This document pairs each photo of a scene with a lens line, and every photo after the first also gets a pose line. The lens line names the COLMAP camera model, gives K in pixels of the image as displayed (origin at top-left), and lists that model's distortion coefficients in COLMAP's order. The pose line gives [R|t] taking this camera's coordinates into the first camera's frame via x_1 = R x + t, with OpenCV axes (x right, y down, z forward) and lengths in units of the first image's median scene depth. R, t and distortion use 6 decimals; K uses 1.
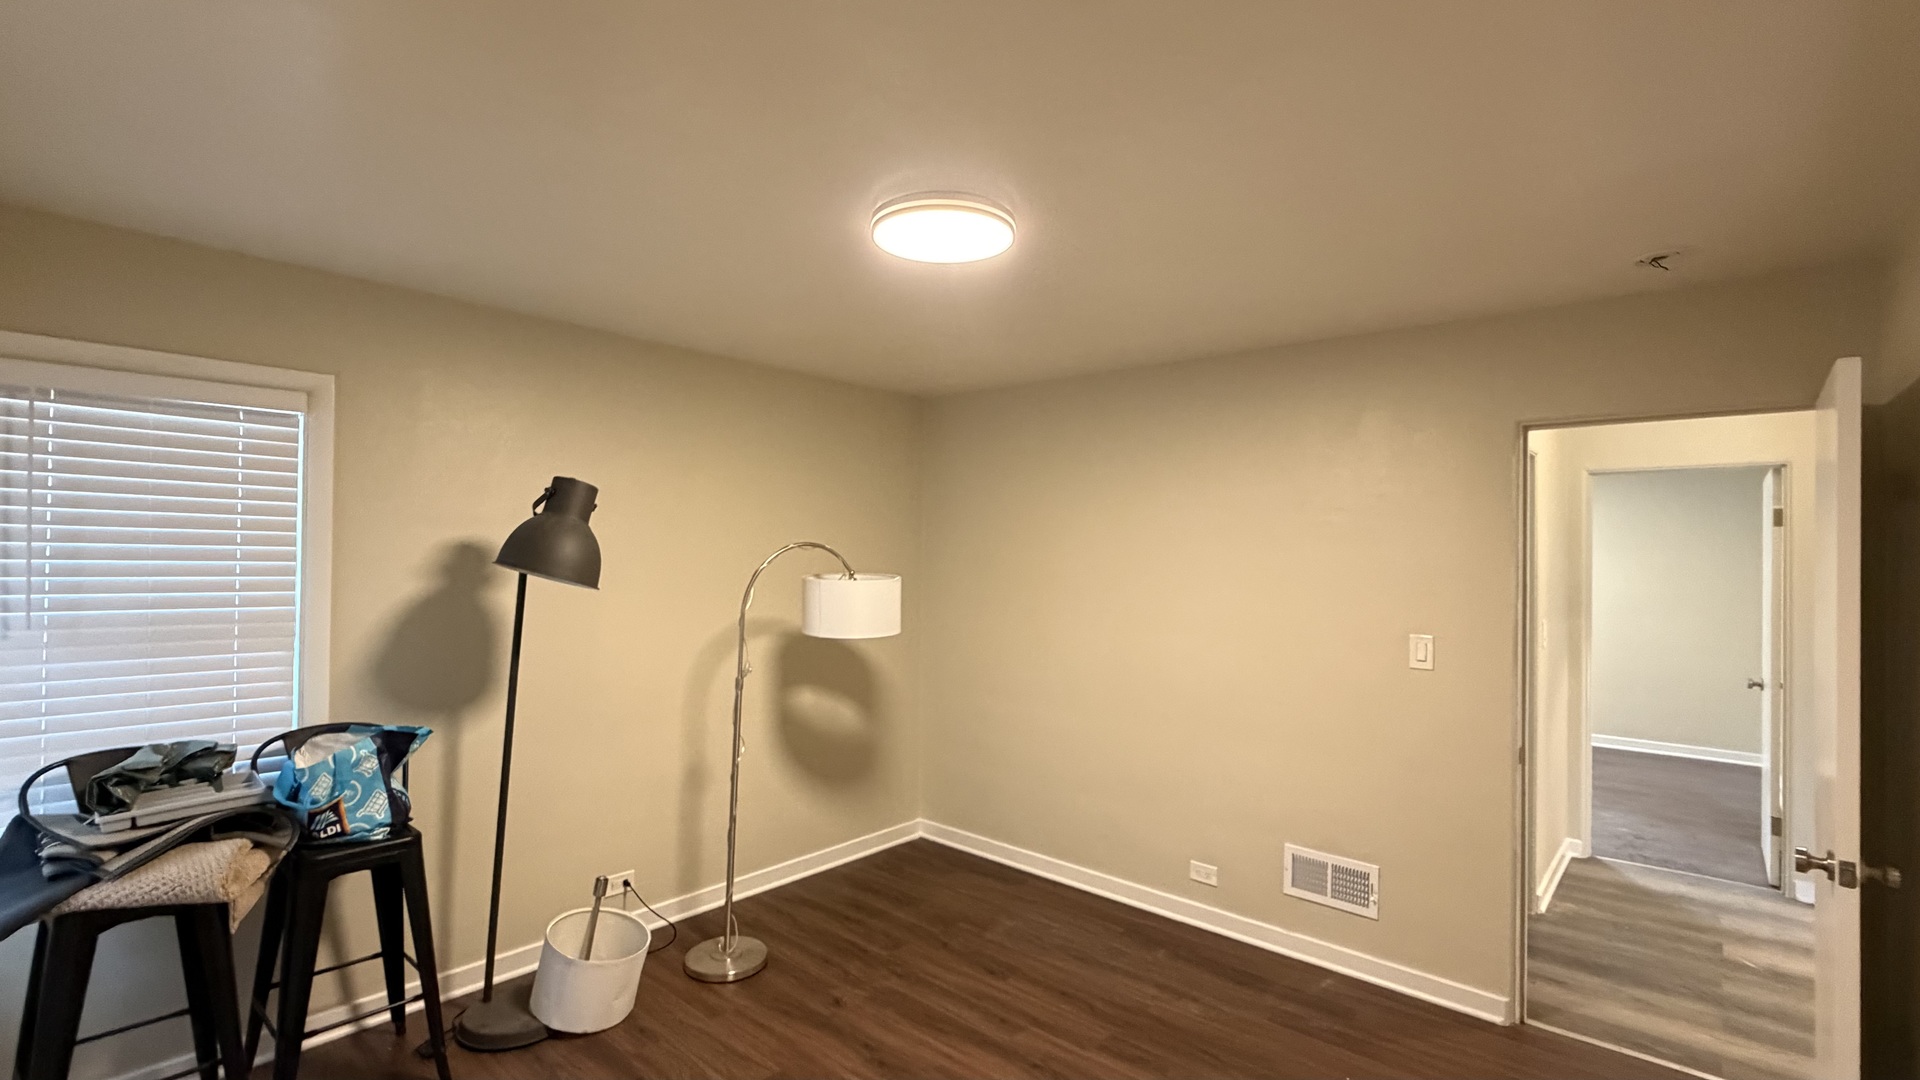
lens RADIAL K [[853.1, 0, 960.0], [0, 853.1, 540.0], [0, 0, 1]] dist [-0.003334, 0.000583]
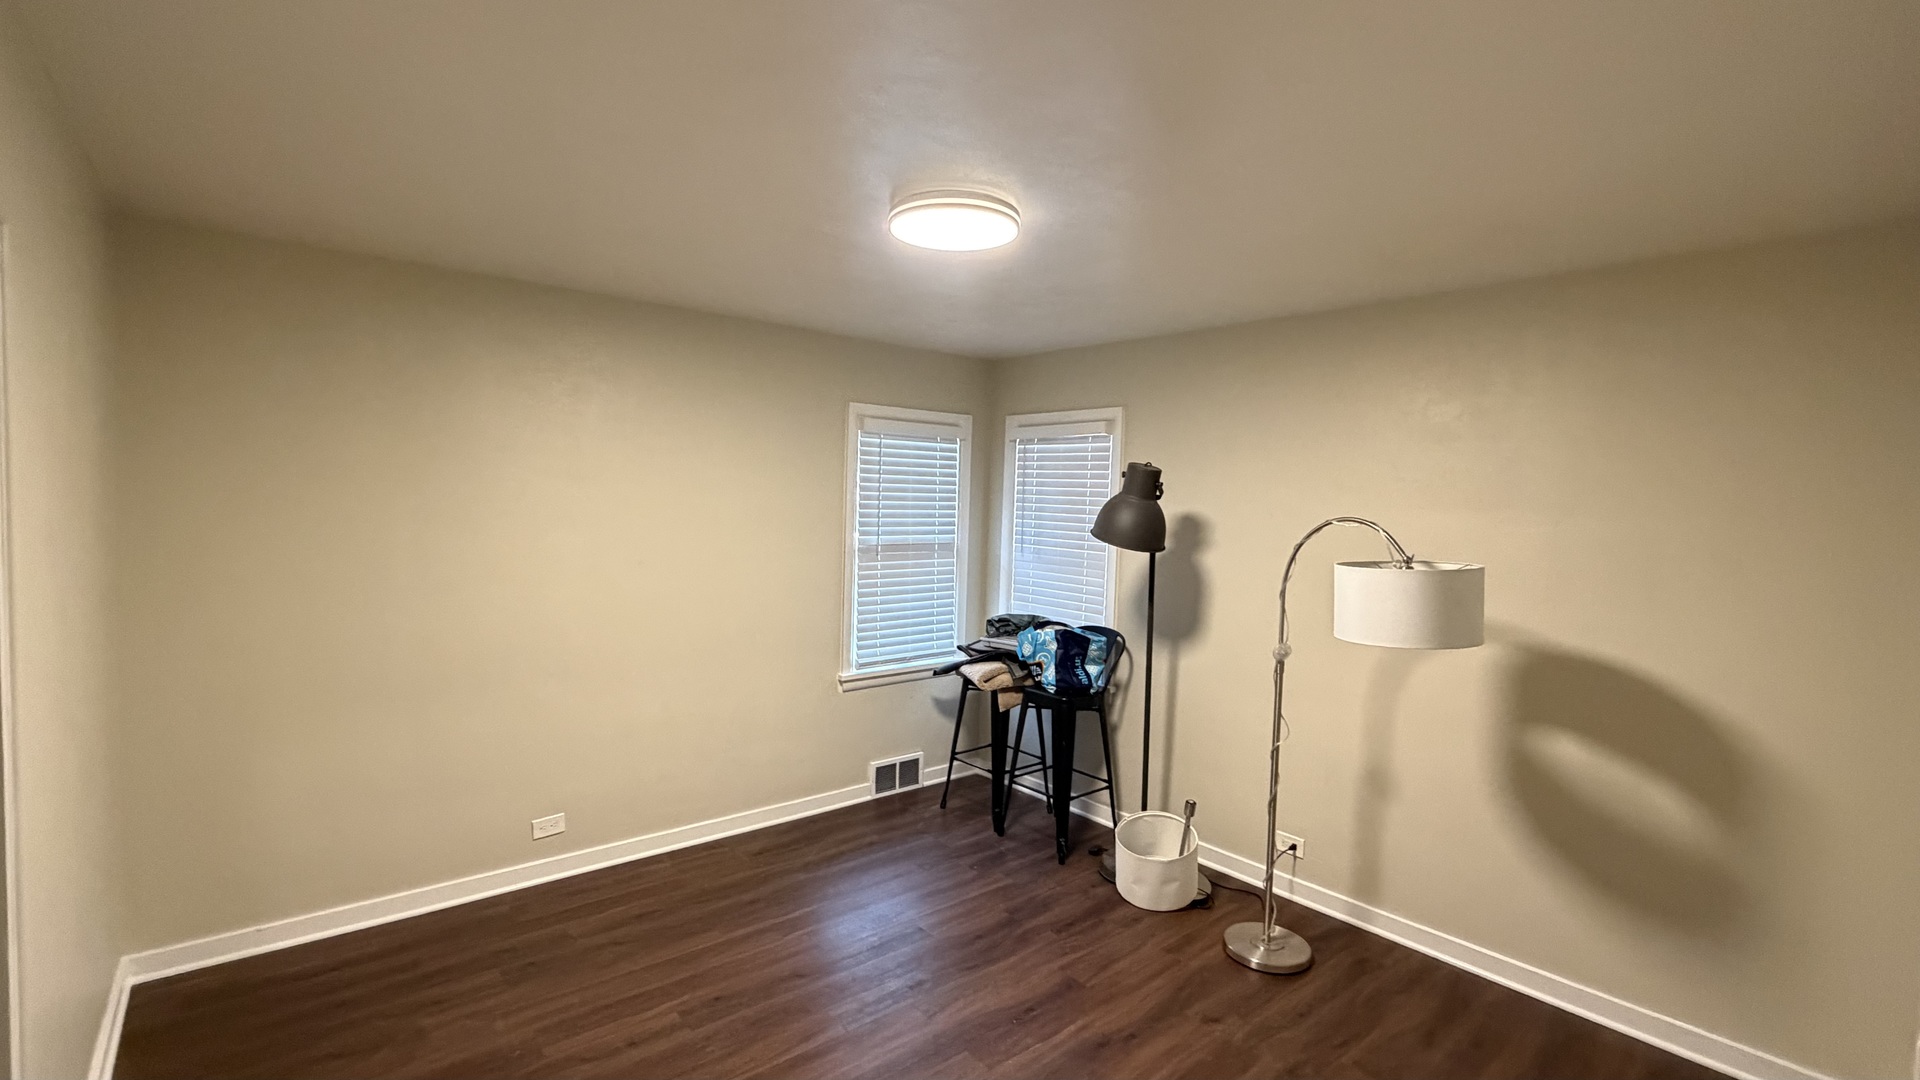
lens RADIAL K [[853.1, 0, 960.0], [0, 853.1, 540.0], [0, 0, 1]] dist [-0.003334, 0.000583]
pose [[-0.148840, 0.027257, -0.988486, 0.749215], [-0.019065, 0.999355, 0.030427, 0.007883], [0.988677, 0.023374, -0.148224, 0.821558]]
